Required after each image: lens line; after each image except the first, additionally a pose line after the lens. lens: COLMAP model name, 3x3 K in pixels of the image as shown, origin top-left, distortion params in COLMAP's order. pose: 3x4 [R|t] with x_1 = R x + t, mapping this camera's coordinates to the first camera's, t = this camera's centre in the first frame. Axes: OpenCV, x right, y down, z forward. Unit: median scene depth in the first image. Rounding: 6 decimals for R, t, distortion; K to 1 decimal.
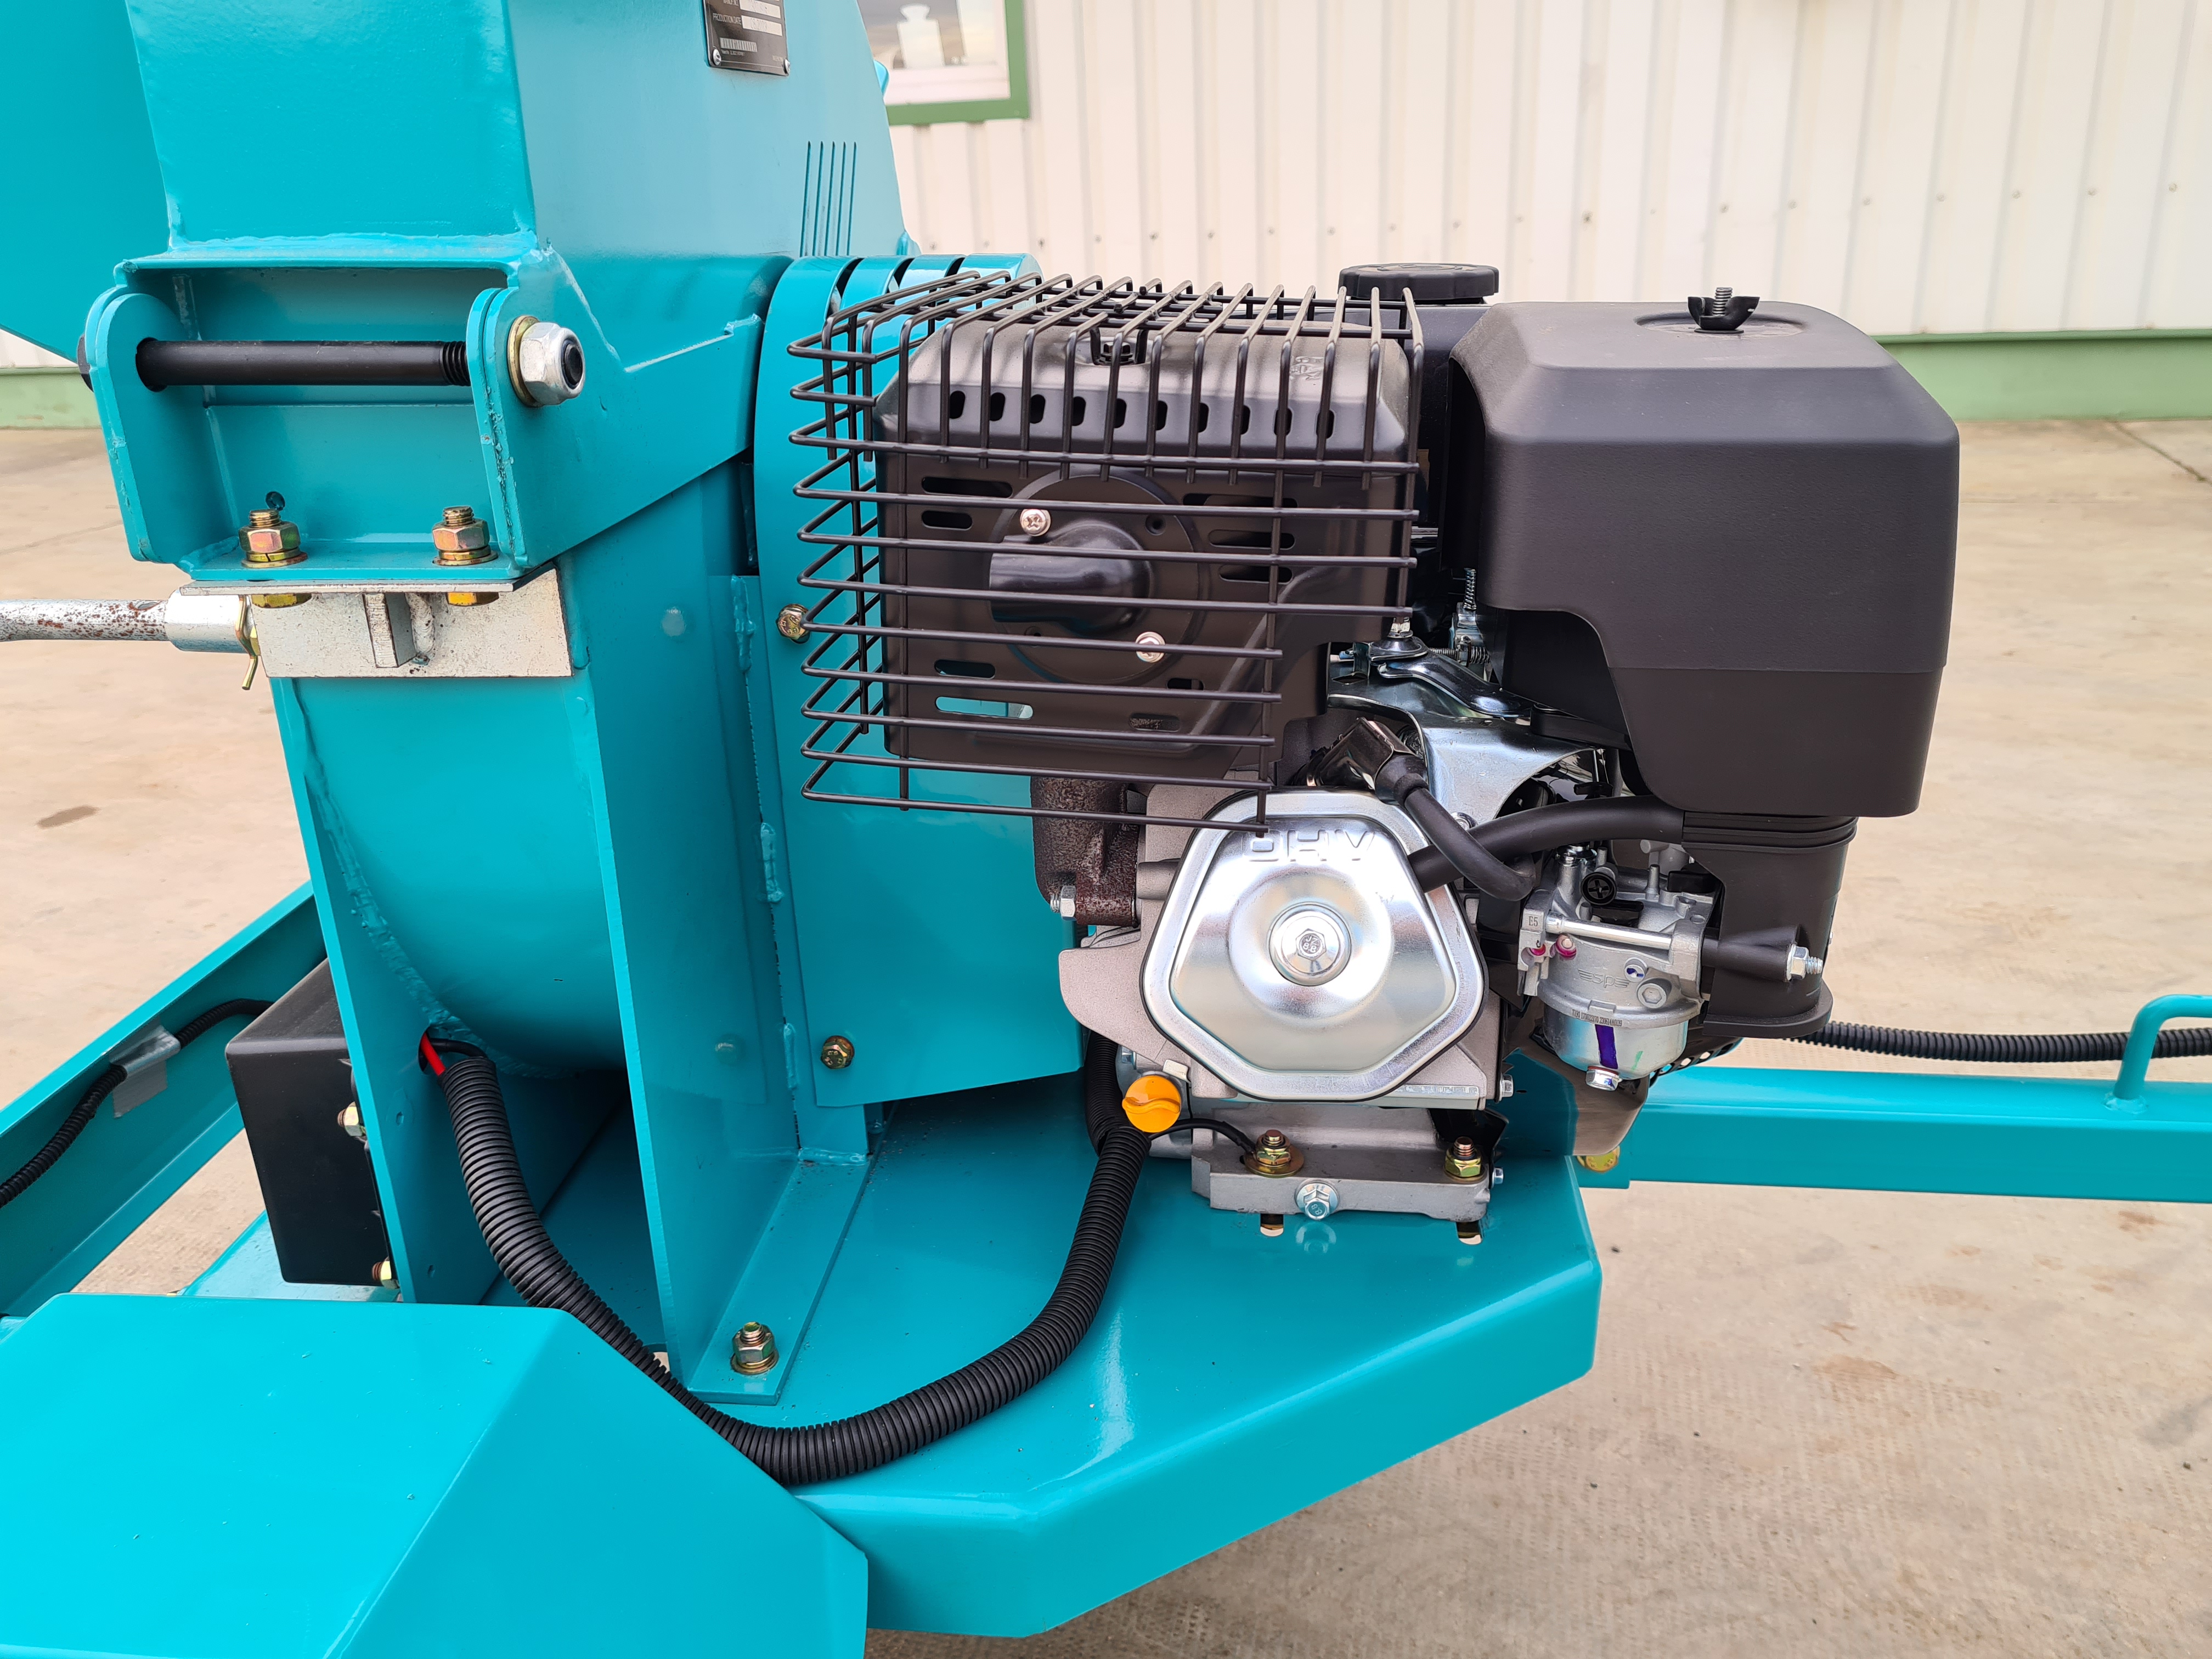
lens RADIAL K [[1684.3, 0, 1120.4], [0, 1684.3, 812.2], [0, 0, 1]] dist [0.070428, -0.069582]
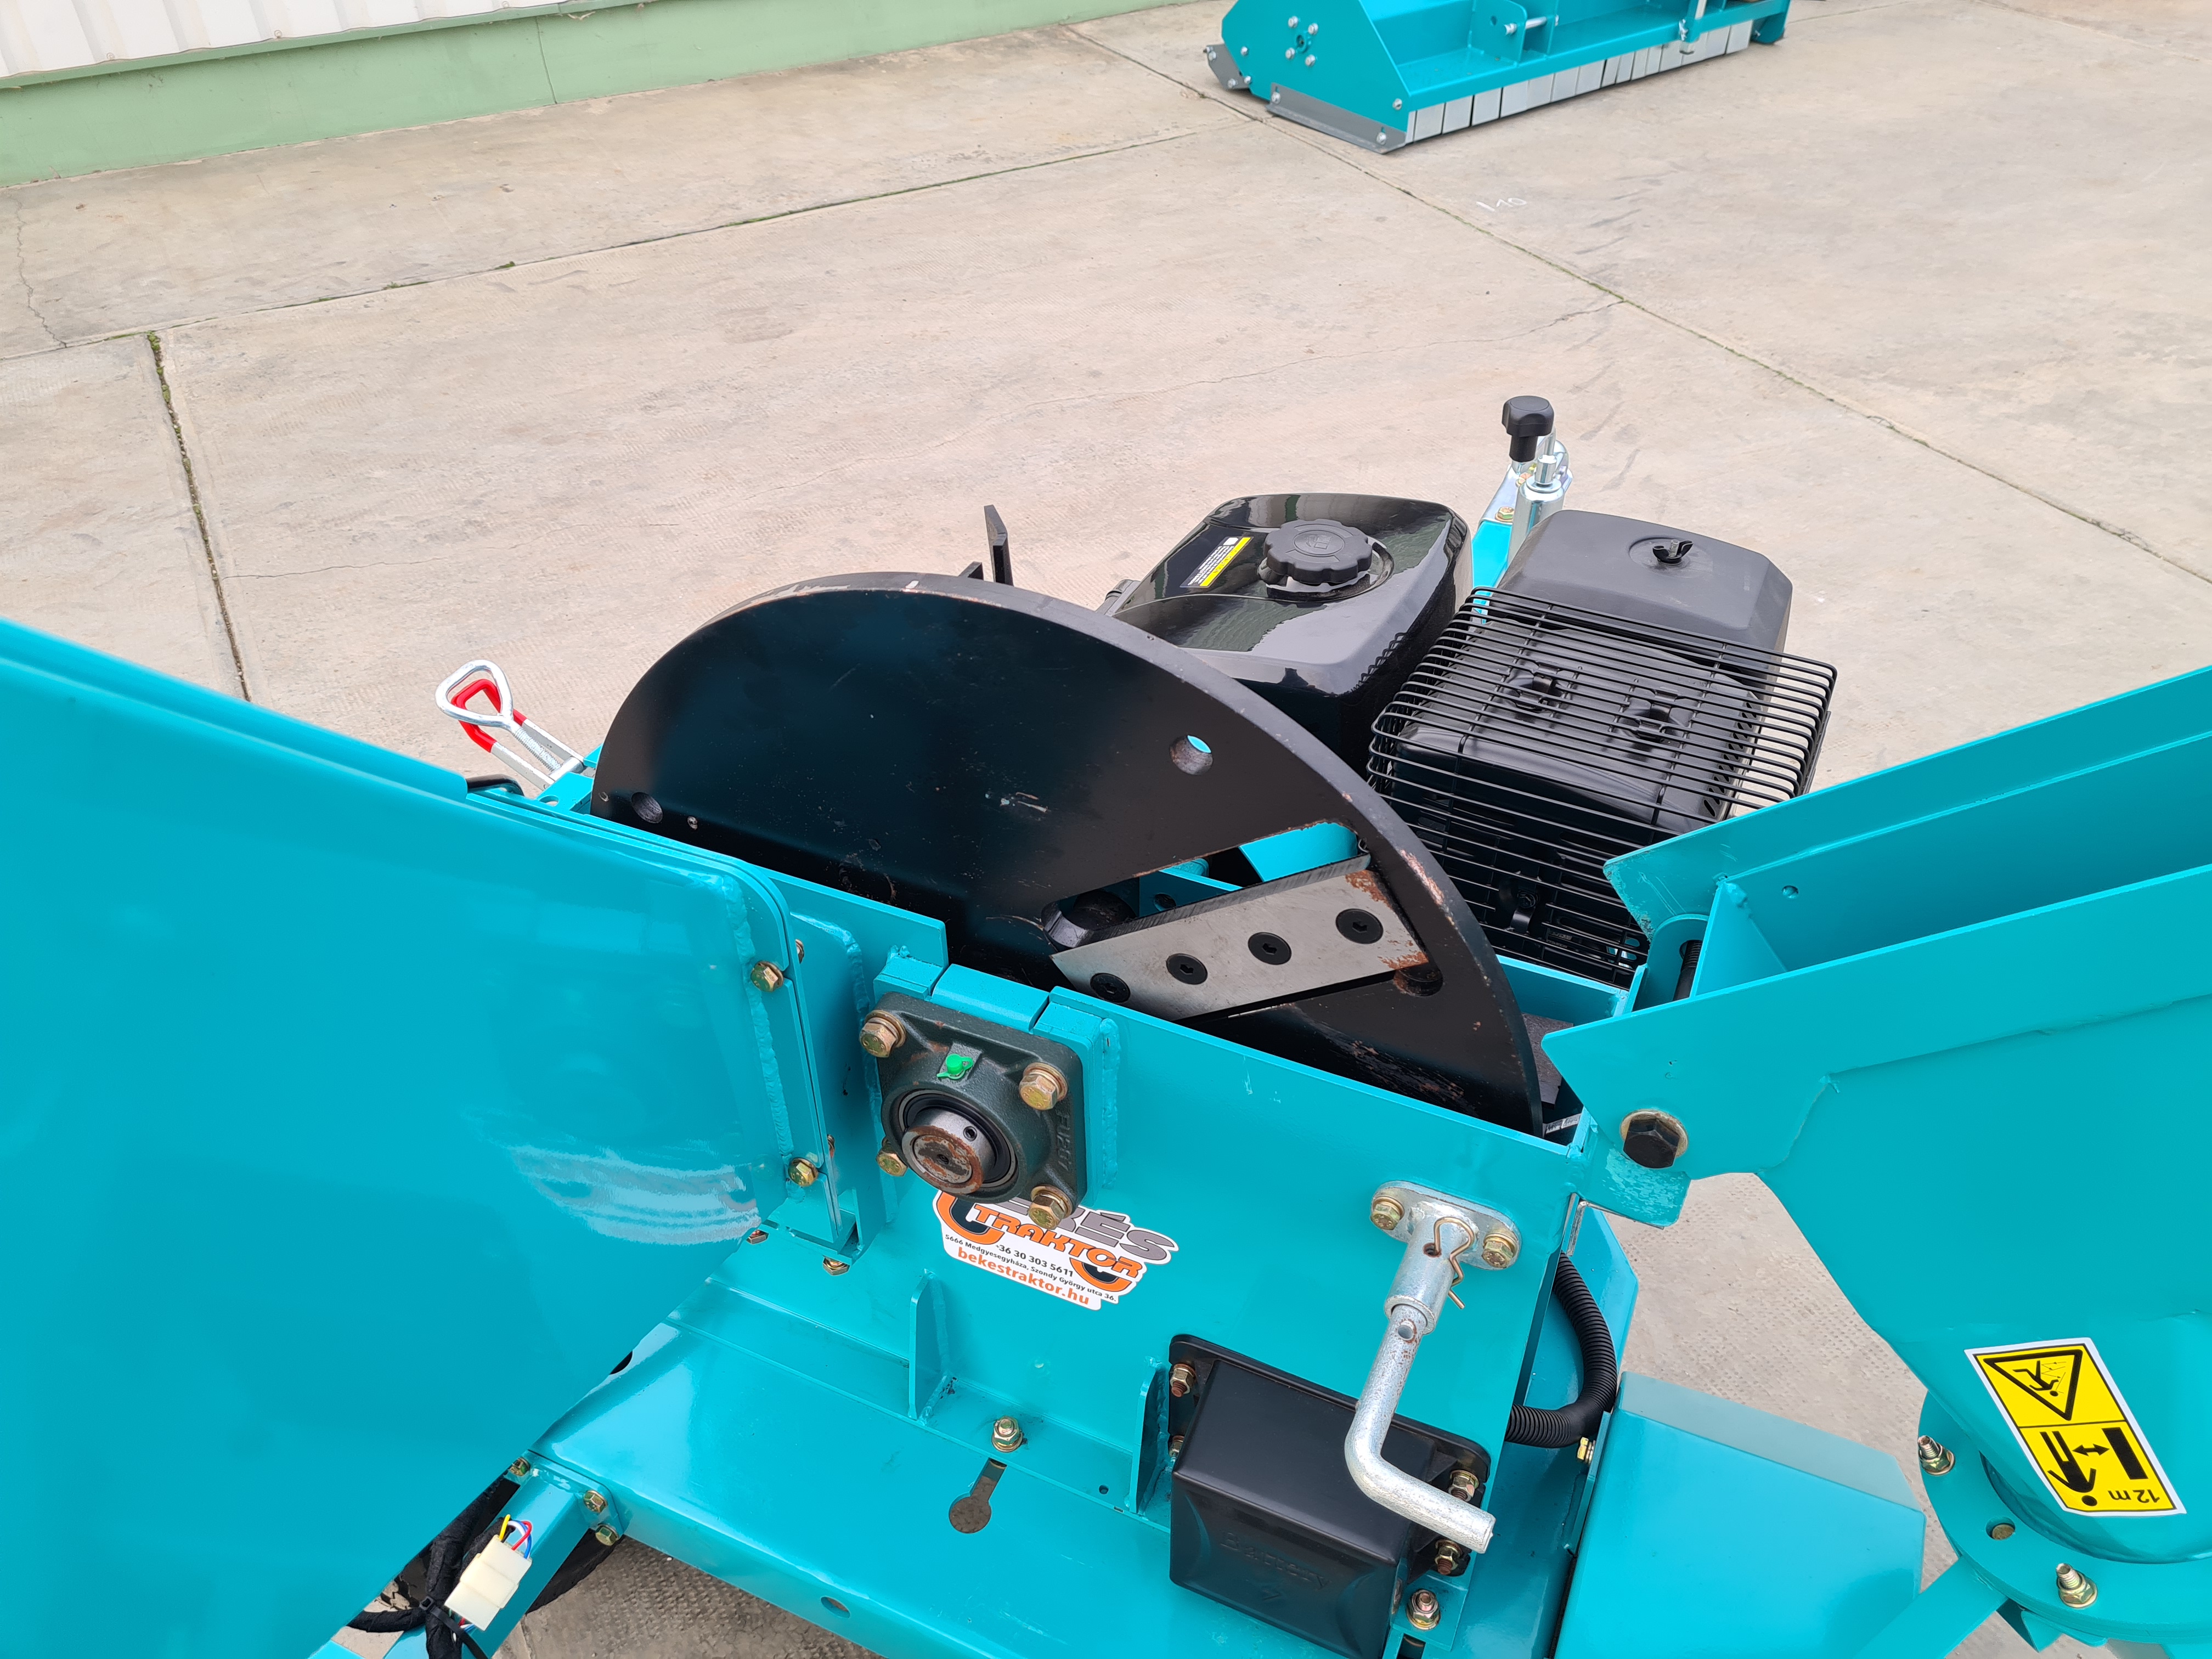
lens RADIAL K [[1684.3, 0, 1120.8], [0, 1684.3, 804.2], [0, 0, 1]] dist [0.070428, -0.069582]
pose [[0.704587, -0.412871, 0.577143, -0.784548], [0.237260, 0.903574, 0.356739, -0.533297], [-0.668779, -0.114421, 0.734604, 0.386342]]
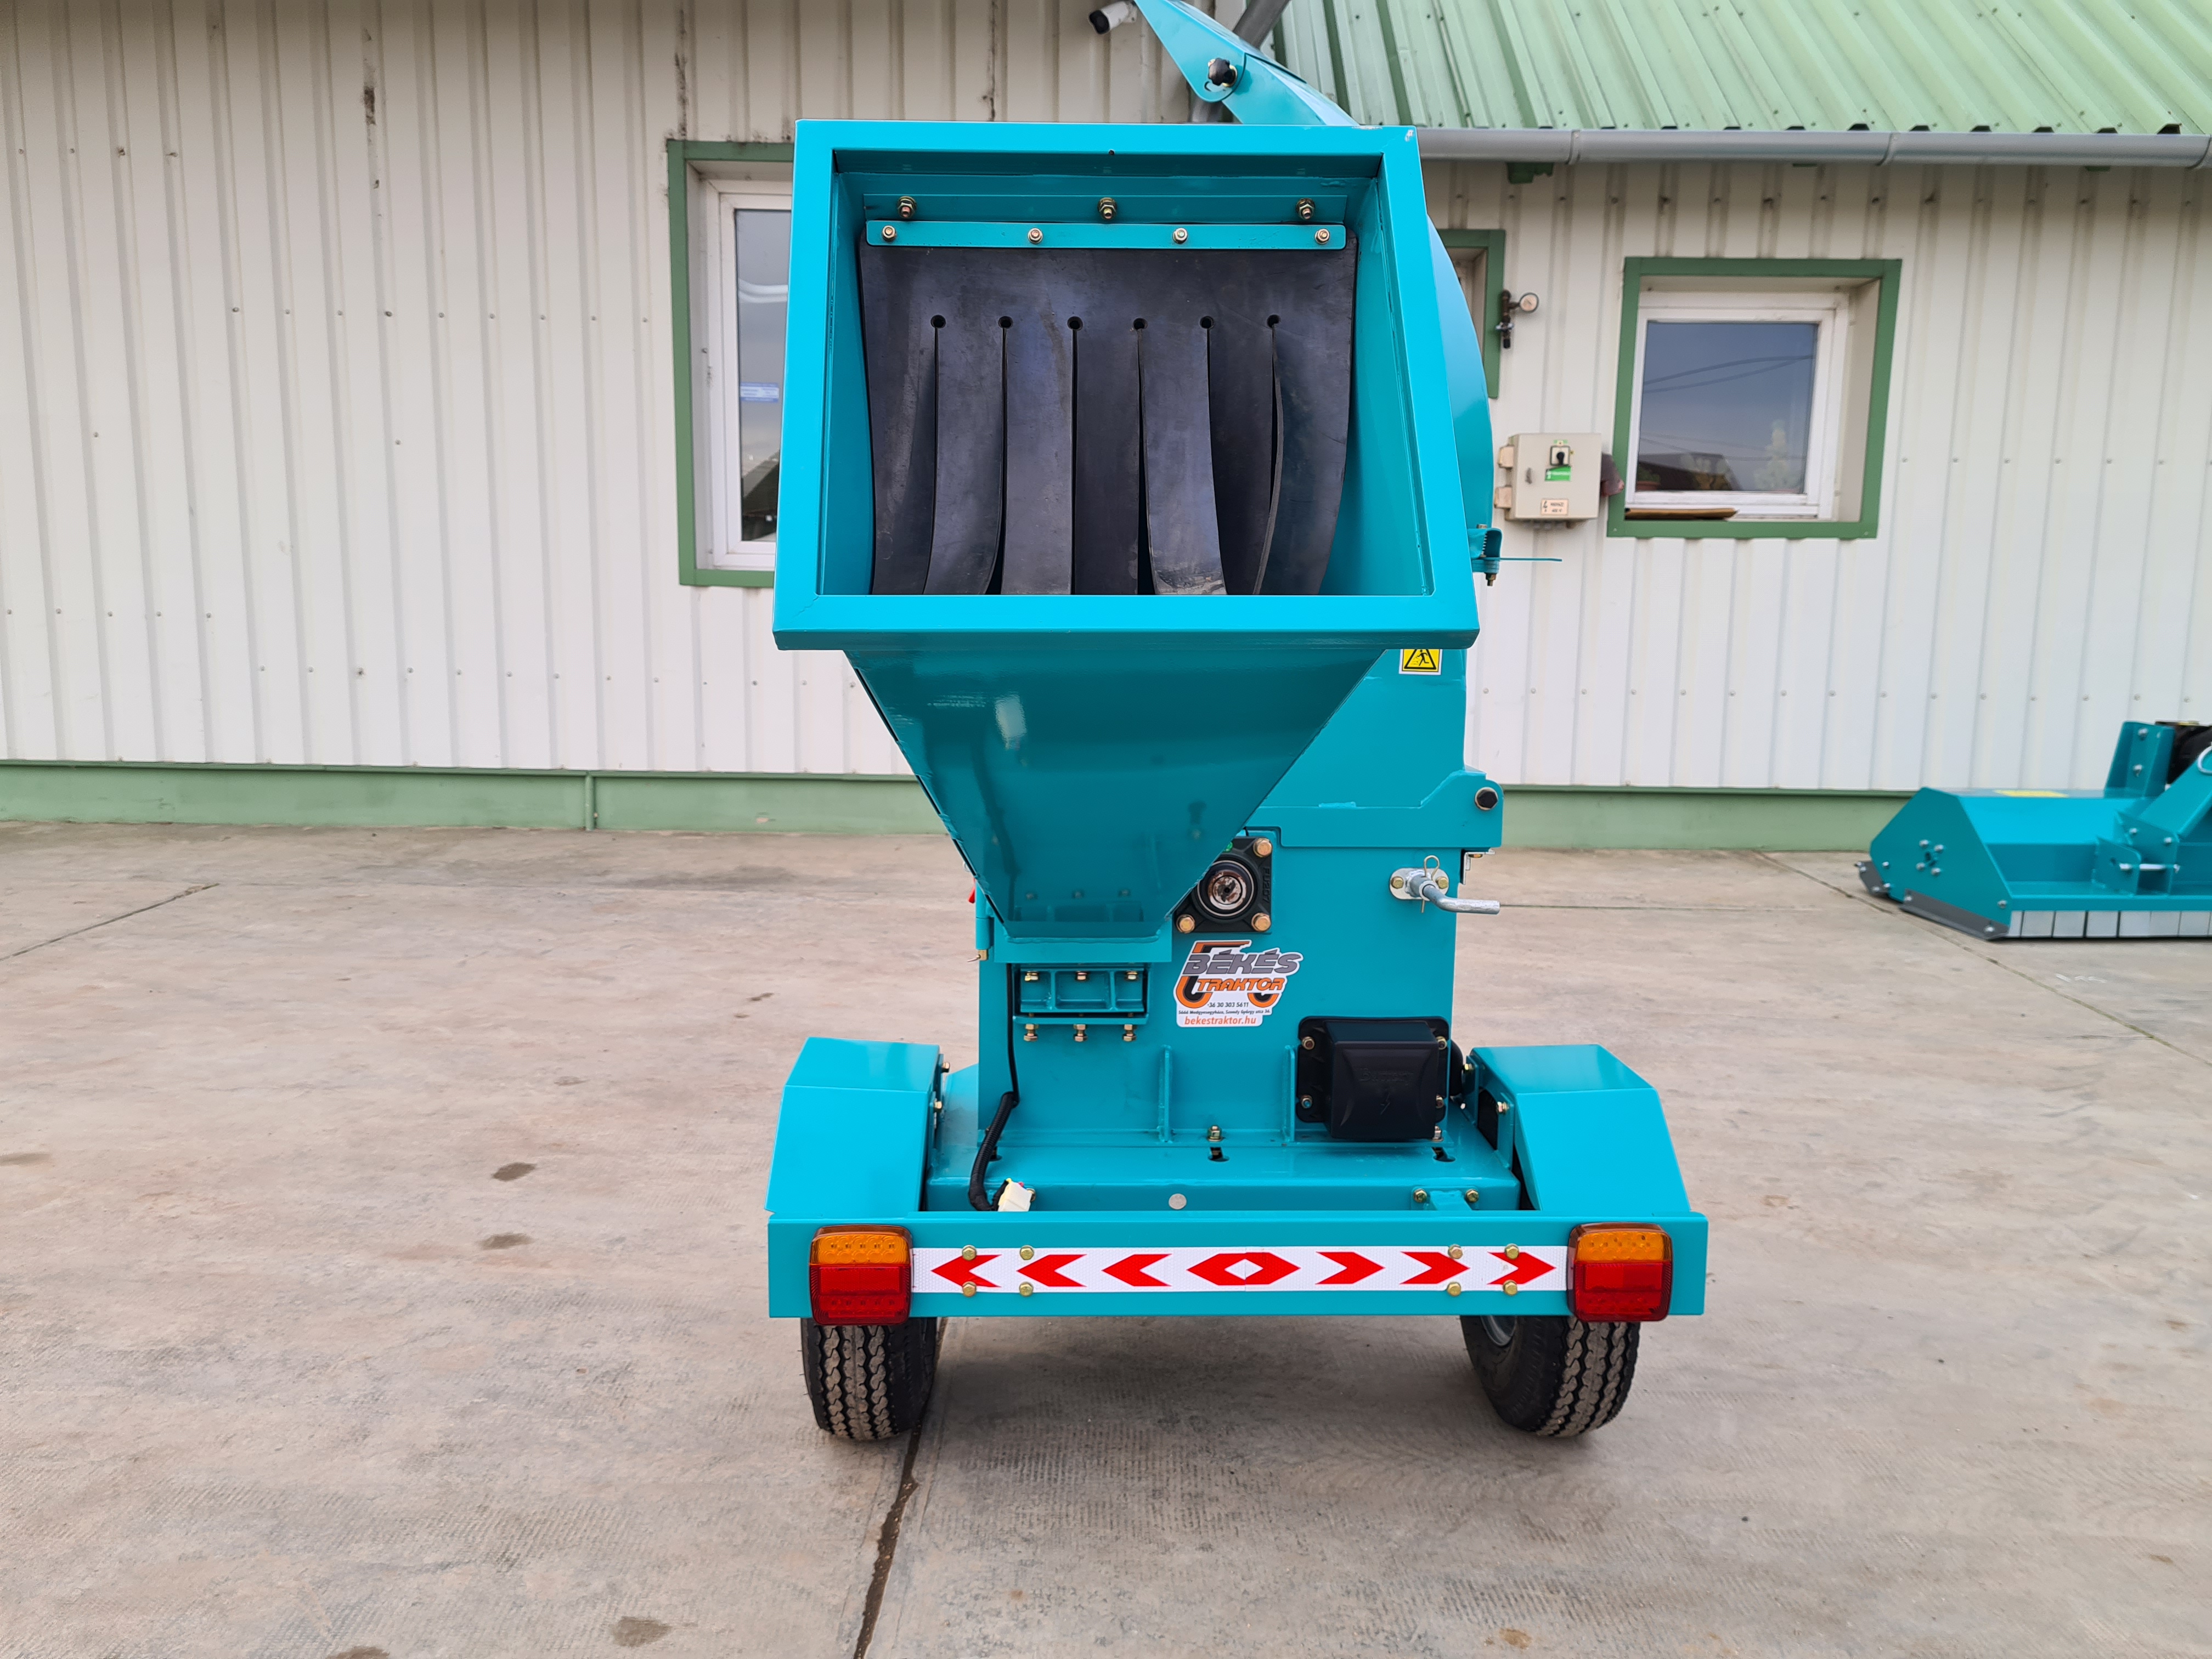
lens RADIAL K [[1684.3, 0, 1113.8], [0, 1684.3, 818.0], [0, 0, 1]] dist [0.070428, -0.069582]
pose [[0.961372, 0.020903, 0.274457, -0.999804], [0.039989, 0.975926, -0.214403, 0.060908], [-0.272332, 0.217096, 0.937392, -0.506206]]
